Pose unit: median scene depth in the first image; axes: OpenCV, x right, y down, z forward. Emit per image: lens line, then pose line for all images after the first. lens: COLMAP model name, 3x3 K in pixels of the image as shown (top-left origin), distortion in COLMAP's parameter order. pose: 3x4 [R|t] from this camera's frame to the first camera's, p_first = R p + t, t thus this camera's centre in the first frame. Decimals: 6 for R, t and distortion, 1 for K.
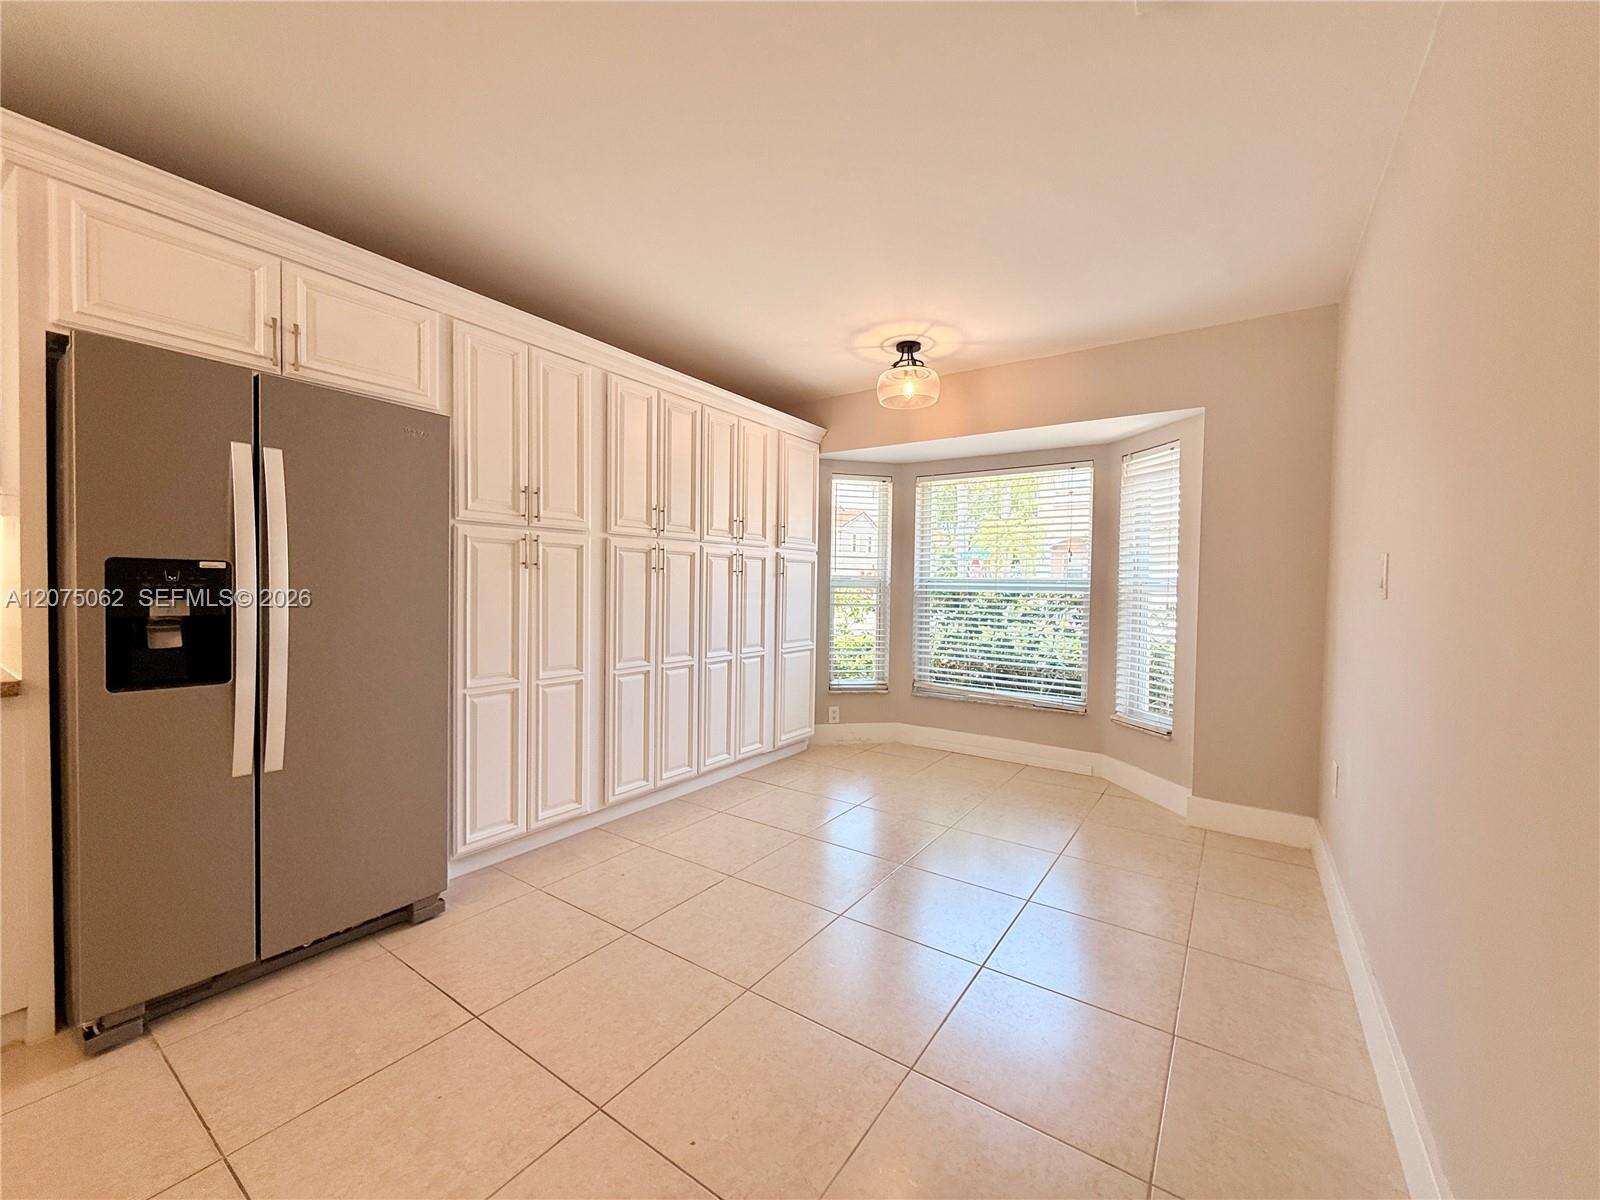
lens RADIAL K [[639.4, 0, 798.0], [0, 639.4, 598.7], [0, 0, 1]] dist [-0.003334, 0.000527]
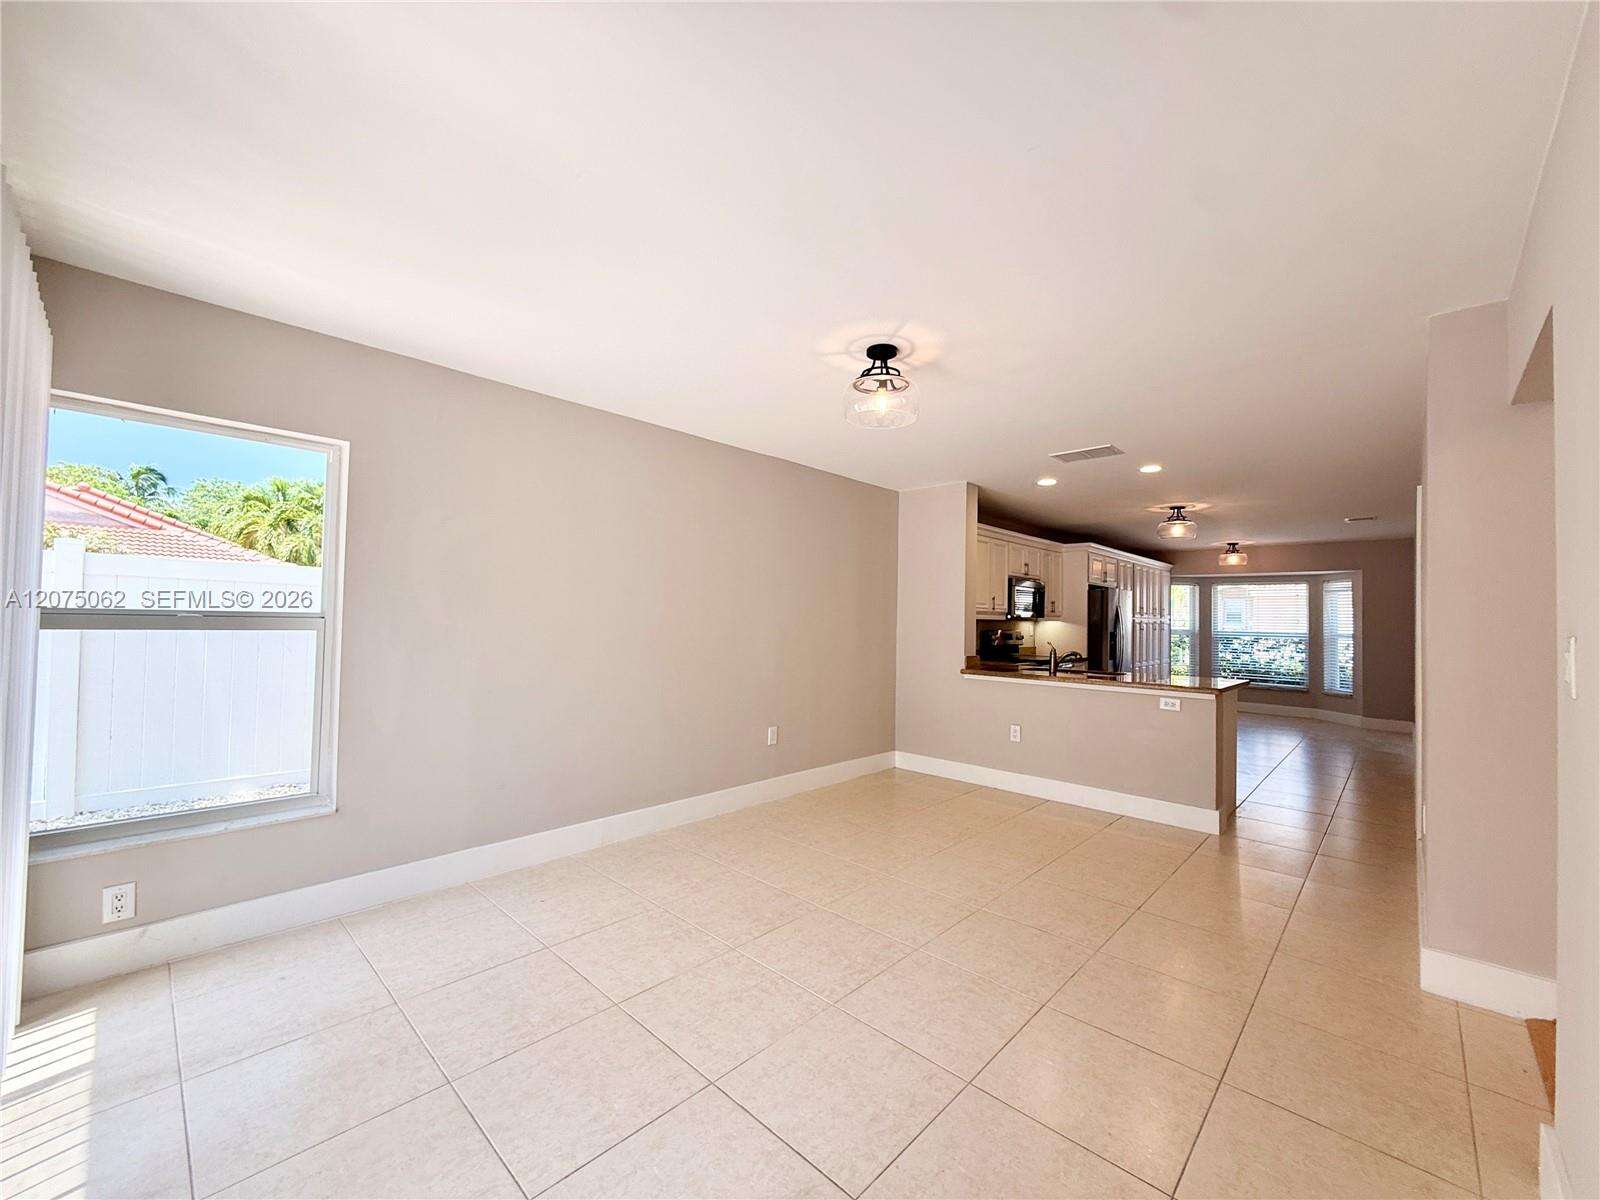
lens RADIAL K [[639.4, 0, 794.5], [0, 639.4, 601.3], [0, 0, 1]] dist [-0.003334, 0.000527]
pose [[0.987842, -0.003810, -0.155416, -1.159442], [-0.004351, 0.998631, -0.052135, -0.016043], [0.155401, 0.052178, 0.986472, -1.786789]]
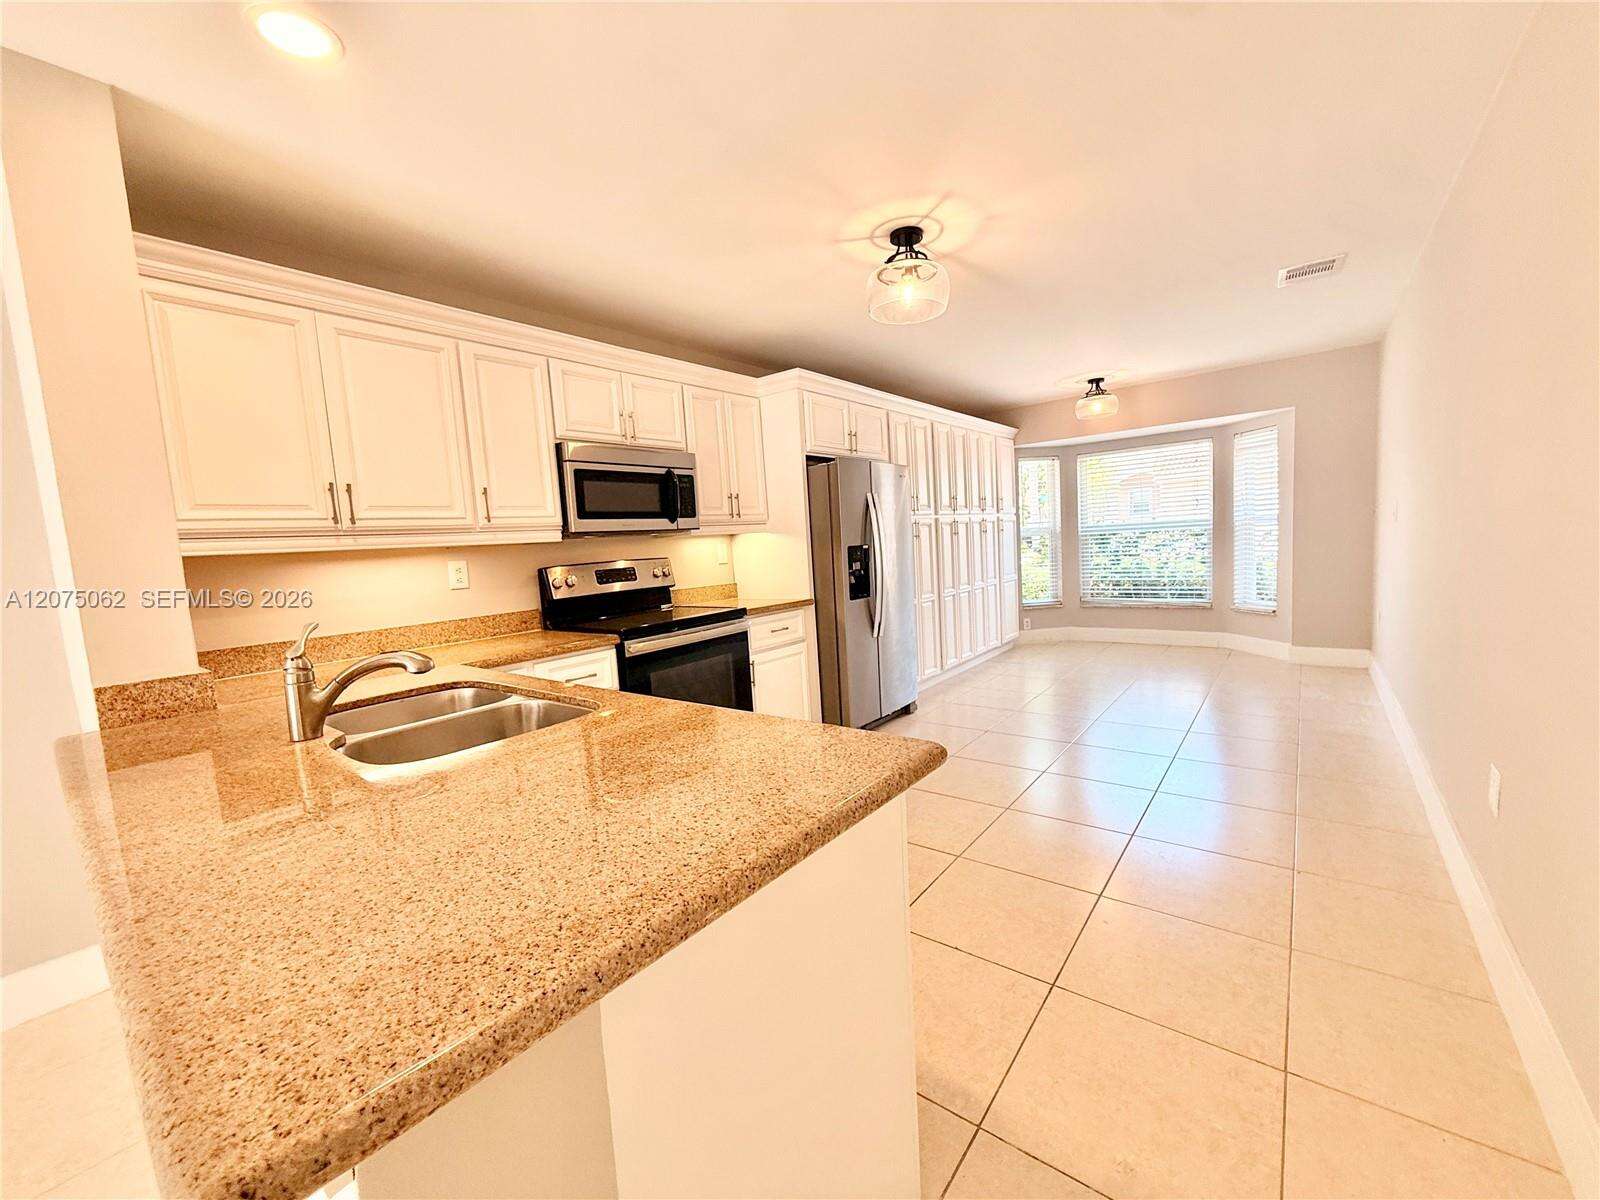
lens RADIAL K [[639.4, 0, 796.8], [0, 639.4, 601.4], [0, 0, 1]] dist [-0.003334, 0.000527]
pose [[0.994998, -0.073968, -0.067143, -0.487600], [0.078699, 0.994382, 0.070781, -0.019452], [0.061530, -0.075711, 0.995230, -0.647162]]
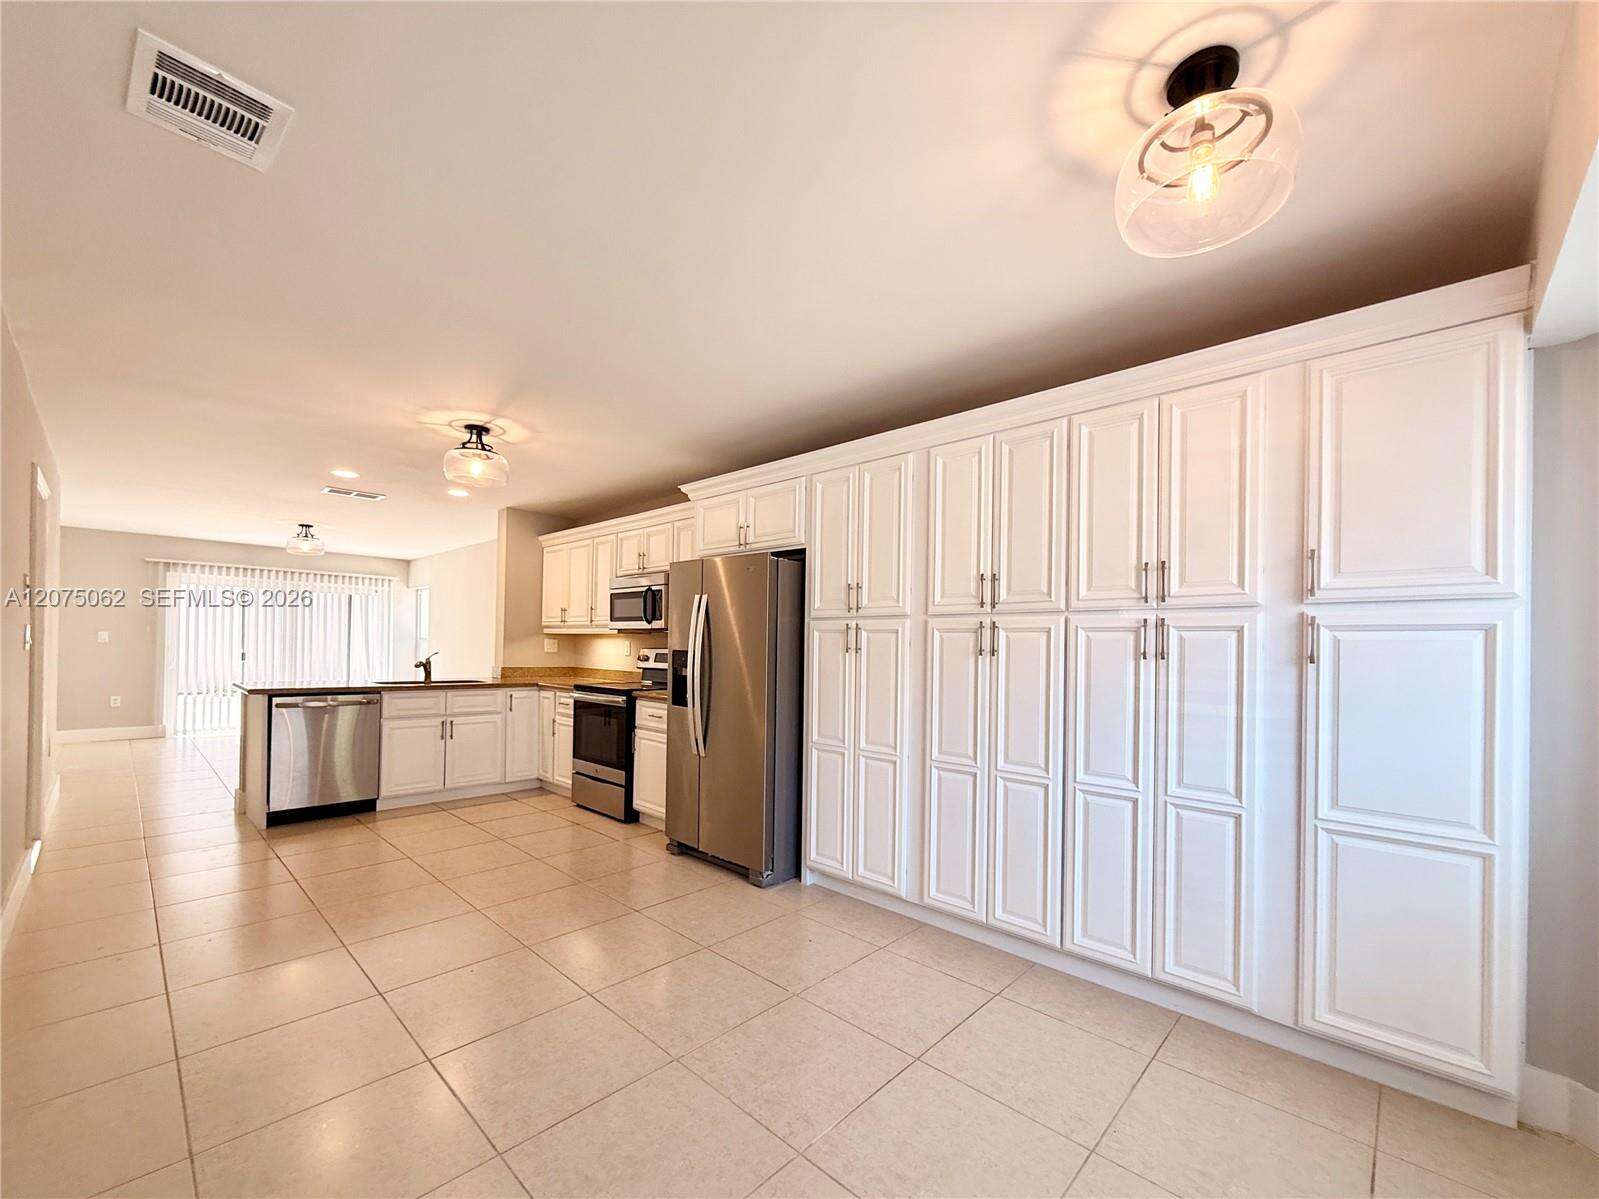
lens RADIAL K [[639.0, 0, 801.6], [0, 639.0, 653.1], [0, 0, 1]] dist [-0.003334, 0.000527]
pose [[-0.132597, -0.018458, -0.990998, 0.574647], [-0.049497, 0.998702, -0.011978, -0.021454], [0.989933, 0.047463, -0.133339, 0.804933]]
